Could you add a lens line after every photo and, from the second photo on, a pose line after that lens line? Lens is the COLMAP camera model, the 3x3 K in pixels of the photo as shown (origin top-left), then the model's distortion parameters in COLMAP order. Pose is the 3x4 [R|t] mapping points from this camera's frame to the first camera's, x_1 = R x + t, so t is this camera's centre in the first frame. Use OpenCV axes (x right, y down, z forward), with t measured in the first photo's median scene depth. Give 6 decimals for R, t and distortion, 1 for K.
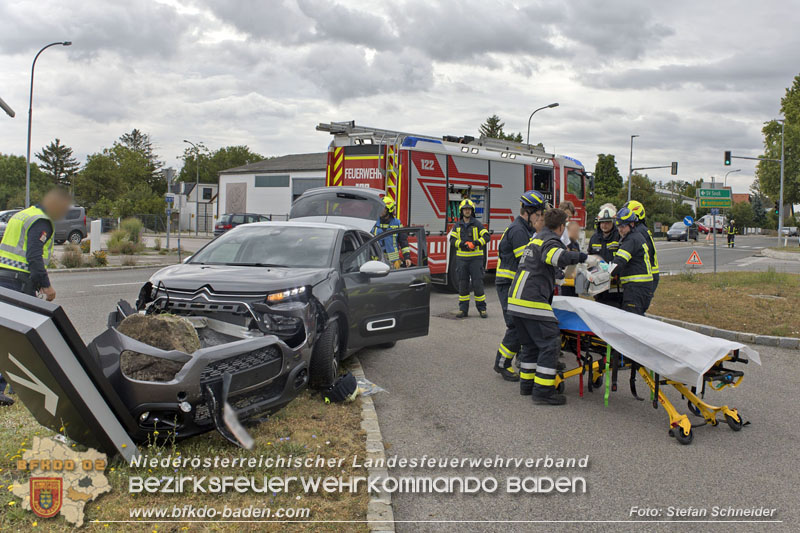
lens RADIAL K [[659.3, 0, 453.6], [0, 659.3, 244.1], [0, 0, 1]] dist [-0.216180, 0.133275]
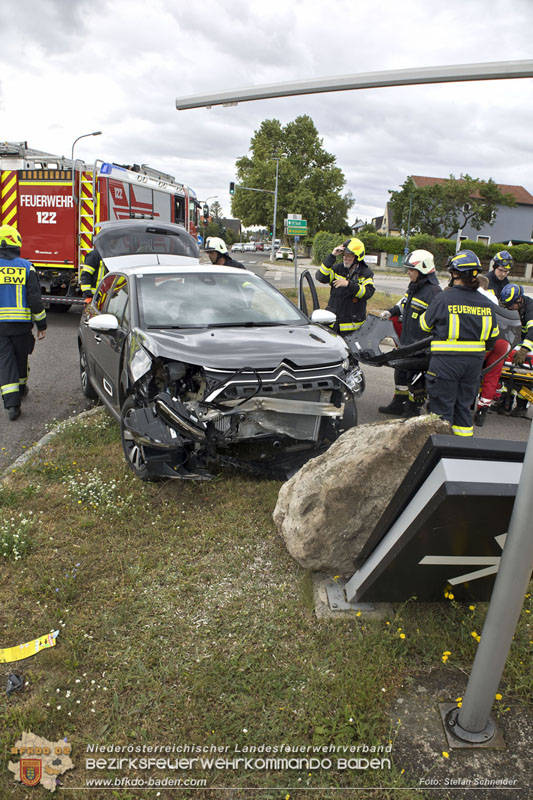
lens RADIAL K [[548.1, 0, 263.5], [0, 548.1, 413.3], [0, 0, 1]] dist [-0.203189, 0.098091]
pose [[0.848460, -0.145253, 0.508937, -0.266453], [-0.004053, 0.959791, 0.280686, -0.022318], [-0.529244, -0.240213, 0.813756, 0.146473]]
